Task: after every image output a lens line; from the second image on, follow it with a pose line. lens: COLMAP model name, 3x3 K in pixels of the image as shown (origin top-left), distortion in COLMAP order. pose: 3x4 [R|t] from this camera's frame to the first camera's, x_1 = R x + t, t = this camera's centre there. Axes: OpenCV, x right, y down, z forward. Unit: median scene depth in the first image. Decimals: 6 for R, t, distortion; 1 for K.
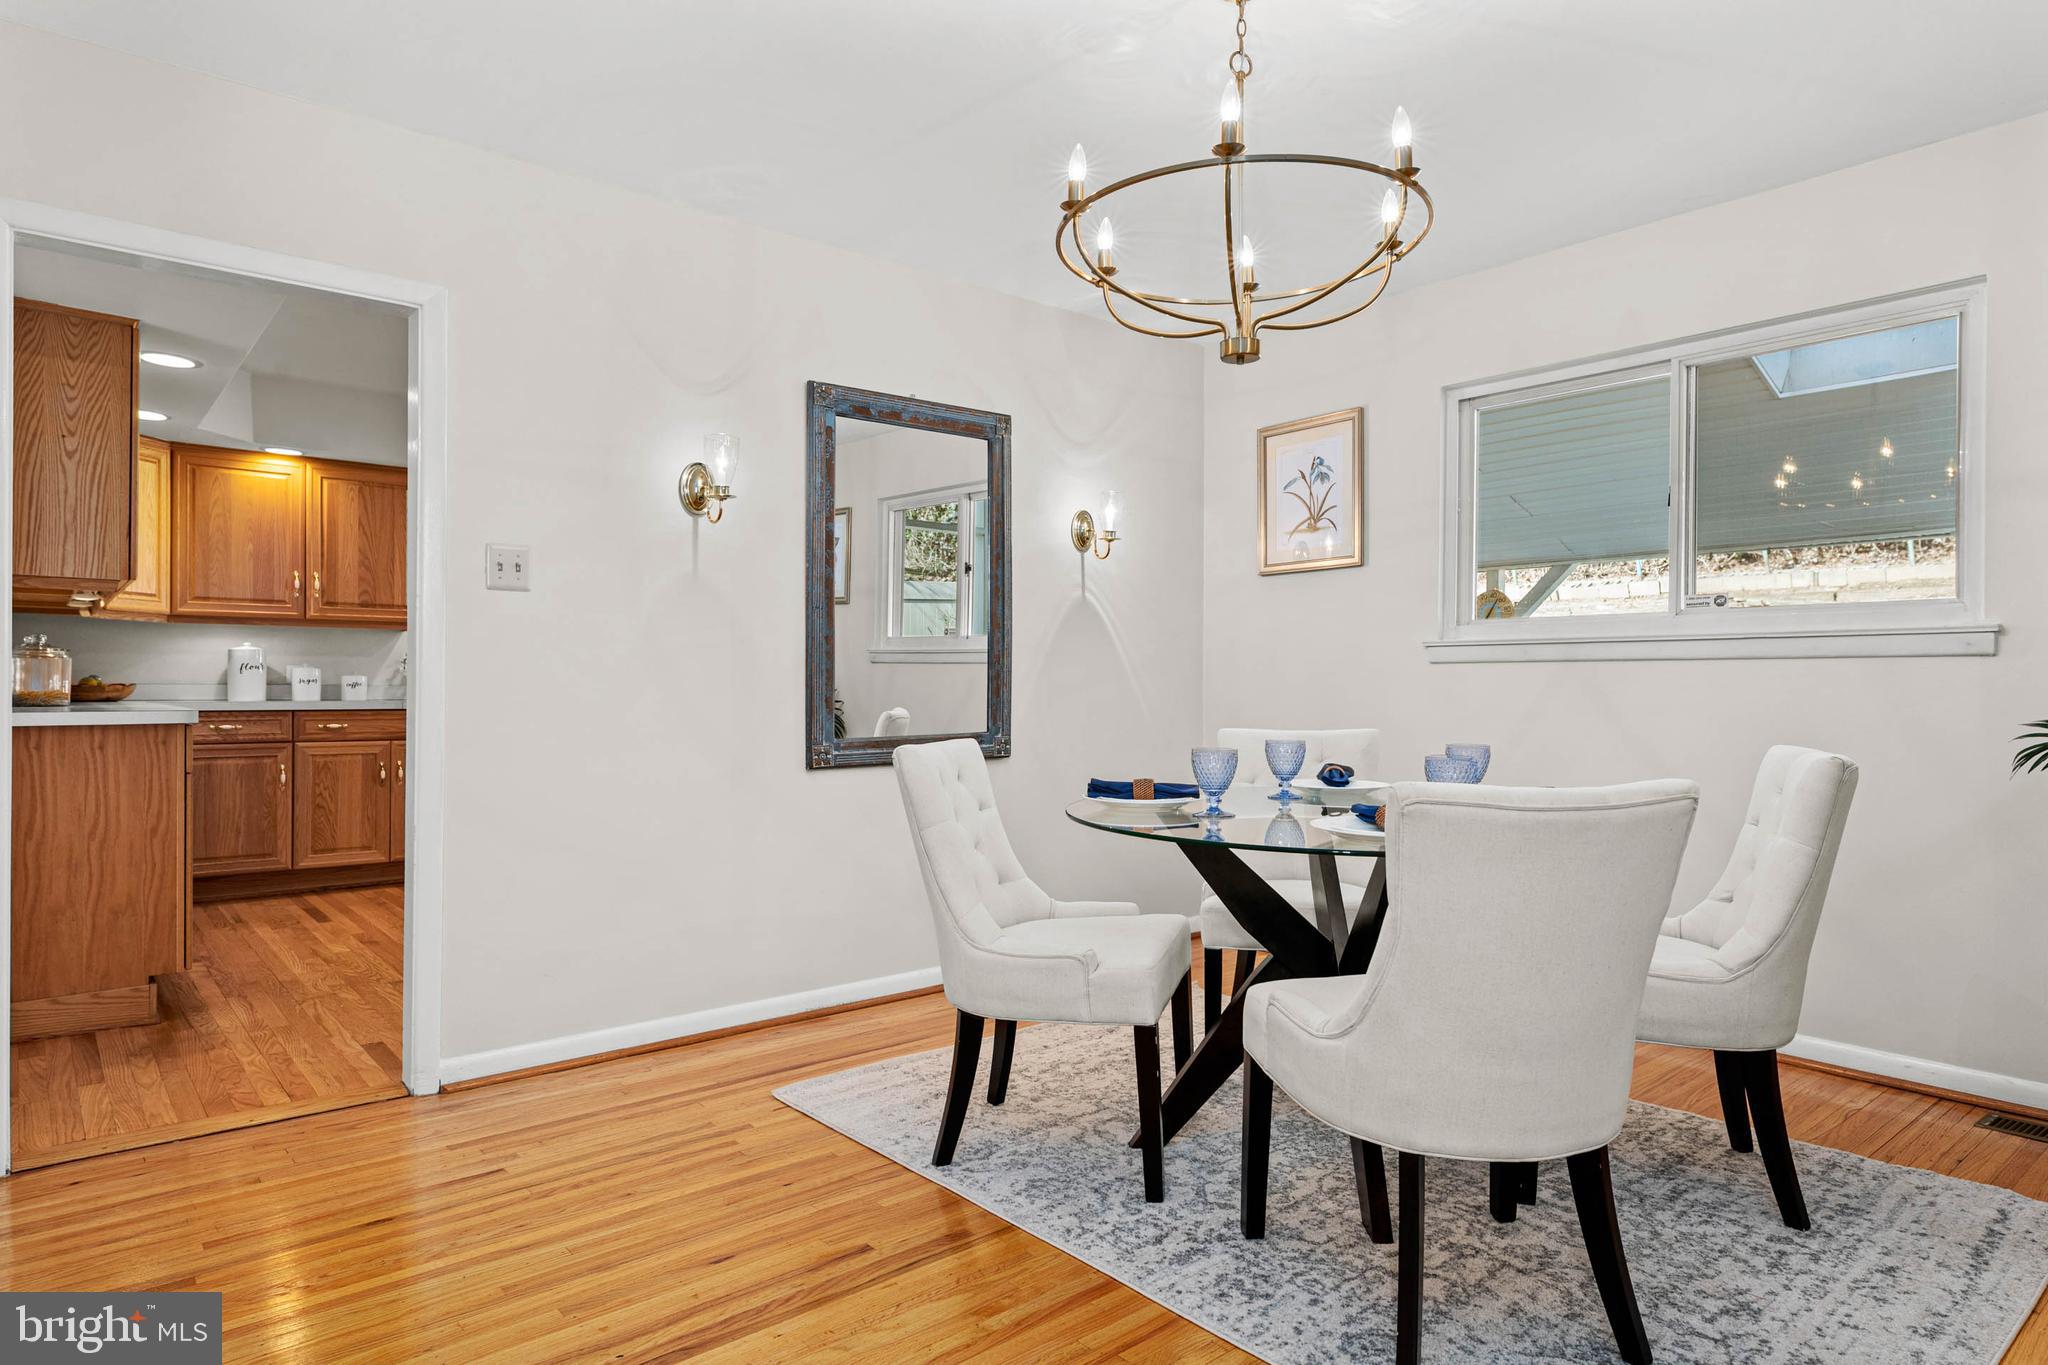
lens RADIAL K [[1189.0, 0, 1013.4], [0, 1189.0, 677.7], [0, 0, 1]] dist [-0.000493, -0.002613]
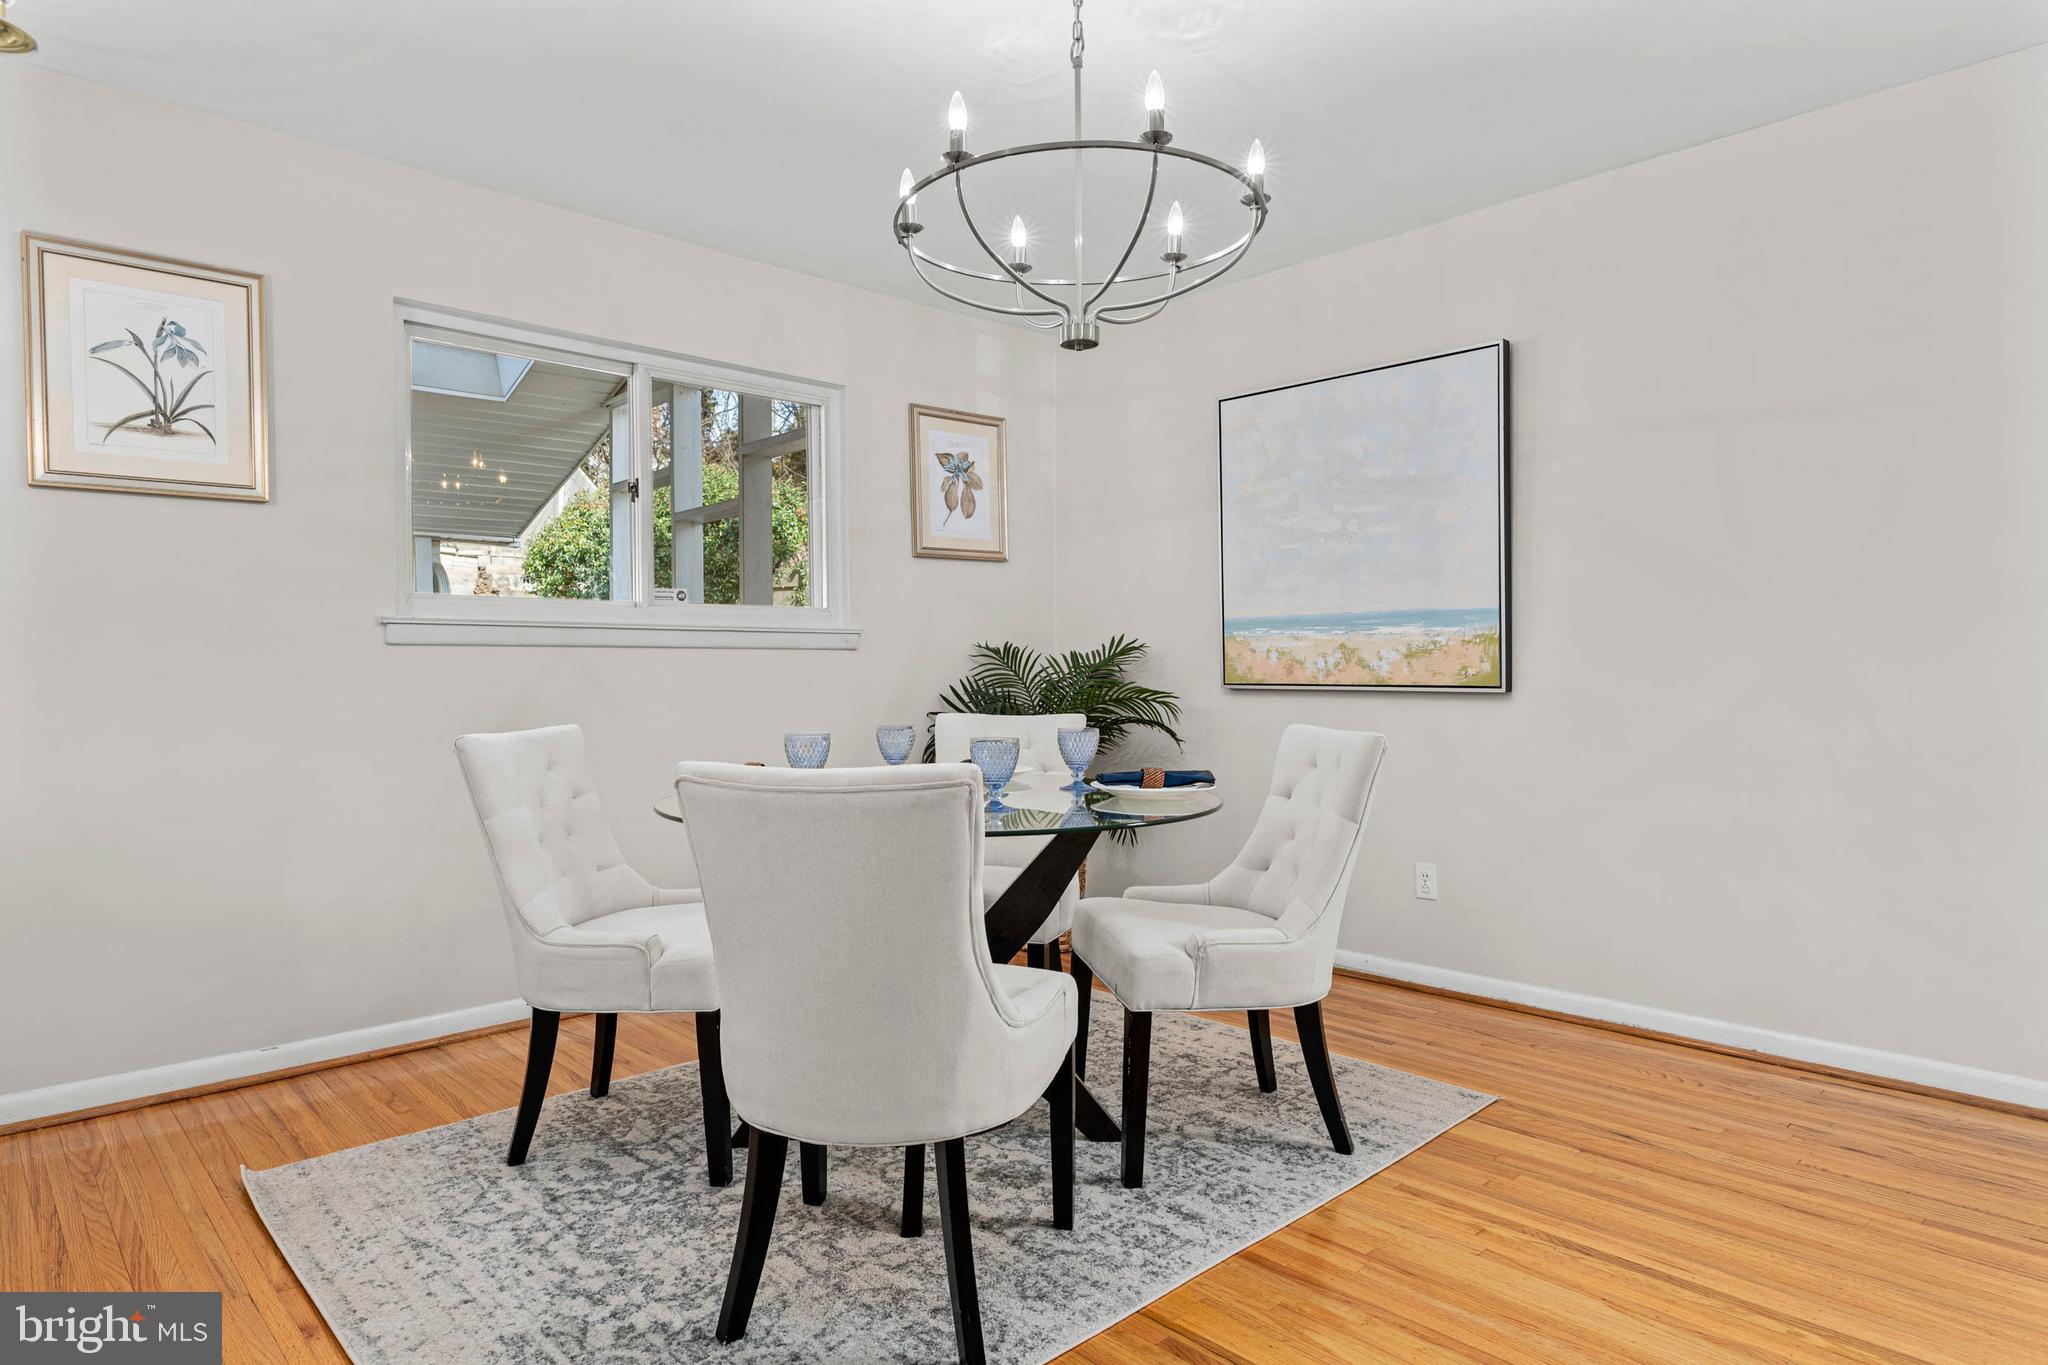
lens RADIAL K [[1189.0, 0, 1019.2], [0, 1189.0, 688.6], [0, 0, 1]] dist [-0.000493, -0.002613]
pose [[-0.063565, -0.006797, 0.997955, -0.609402], [0.008631, 0.999936, 0.007360, 0.018738], [-0.997940, 0.009081, -0.063503, 0.852552]]
